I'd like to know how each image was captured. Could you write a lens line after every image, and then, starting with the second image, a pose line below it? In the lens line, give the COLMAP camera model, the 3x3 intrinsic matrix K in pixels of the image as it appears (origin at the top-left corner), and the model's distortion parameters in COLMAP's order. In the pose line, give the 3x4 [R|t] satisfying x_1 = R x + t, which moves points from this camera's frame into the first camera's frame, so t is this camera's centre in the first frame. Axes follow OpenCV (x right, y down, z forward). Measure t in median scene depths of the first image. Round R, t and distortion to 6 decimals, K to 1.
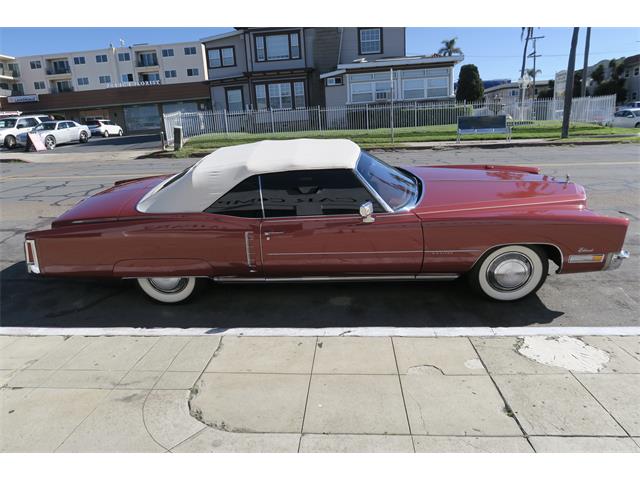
lens RADIAL K [[442.4, 0, 320.0], [0, 442.4, 240.0], [0, 0, 1]] dist [-0.024435, 0.011597]
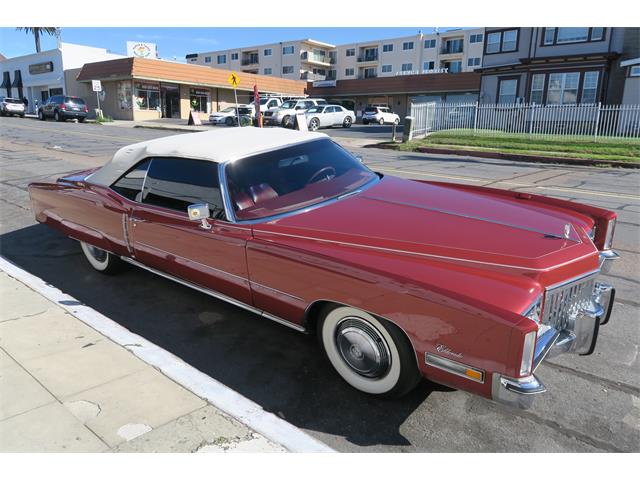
lens RADIAL K [[488.0, 0, 321.4], [0, 488.0, 238.5], [0, 0, 1]] dist [0.009516, -0.002452]
pose [[0.796585, 0.205756, -0.568434, 0.127809], [-0.214708, 0.975285, 0.052139, -0.018457], [0.565113, 0.080514, 0.821075, 0.060507]]
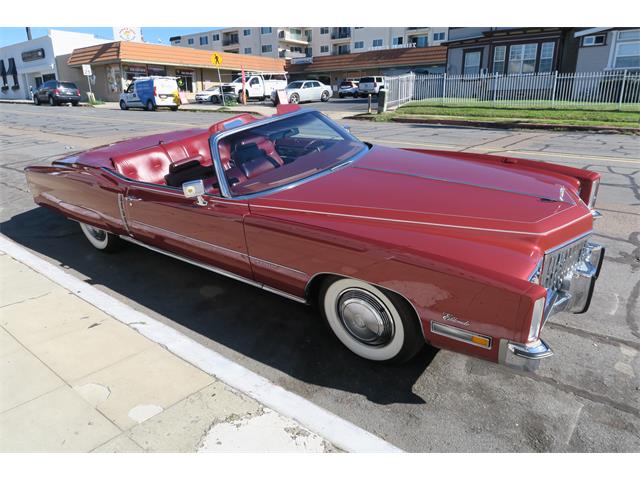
lens RADIAL K [[442.4, 0, 320.0], [0, 442.4, 240.0], [0, 0, 1]] dist [-0.024435, 0.011597]
pose [[0.824028, 0.214147, -0.524519, 0.117479], [-0.175937, 0.976764, 0.122386, -0.018561], [0.538539, -0.008567, 0.842557, 0.068043]]
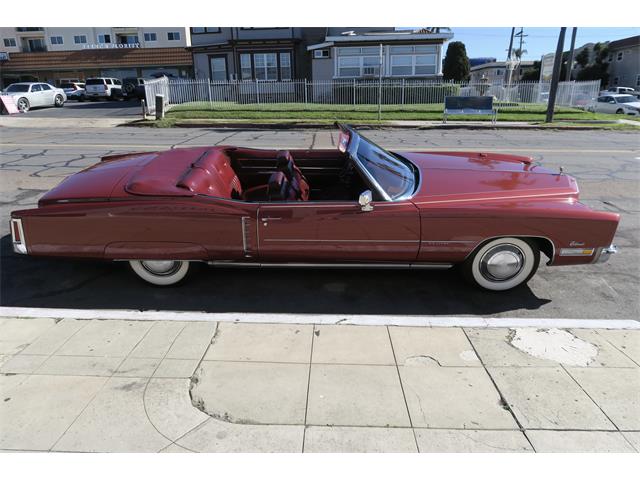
lens RADIAL K [[442.4, 0, 320.0], [0, 442.4, 240.0], [0, 0, 1]] dist [-0.024435, 0.011597]
pose [[0.998539, 0.026338, 0.047172, -0.006616], [-0.029085, 0.997863, 0.058511, -0.004647], [-0.045530, -0.059798, 0.997172, 0.001207]]
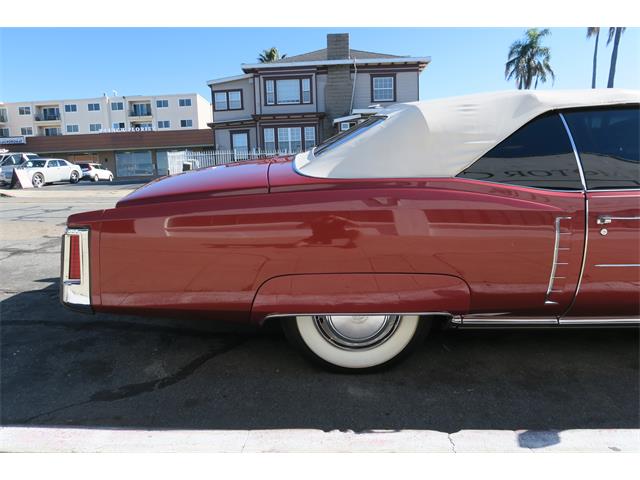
lens RADIAL K [[440.2, 0, 320.0], [0, 440.2, 240.0], [0, 0, 1]] dist [-0.020702, 0.005269]
pose [[0.998661, 0.018152, 0.048439, -0.071681], [-0.011695, 0.991393, -0.130396, 0.011552], [-0.050389, 0.129655, 0.990278, 0.088749]]
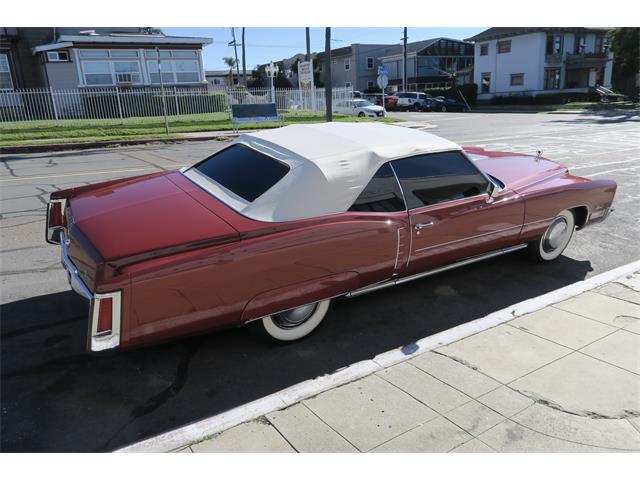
lens RADIAL K [[488.0, 0, 321.4], [0, 488.0, 238.5], [0, 0, 1]] dist [0.009516, -0.002452]
pose [[0.806083, -0.141540, 0.574628, -0.133905], [0.146660, 0.988467, 0.037741, -0.009085], [-0.573342, 0.053852, 0.817544, 0.051328]]
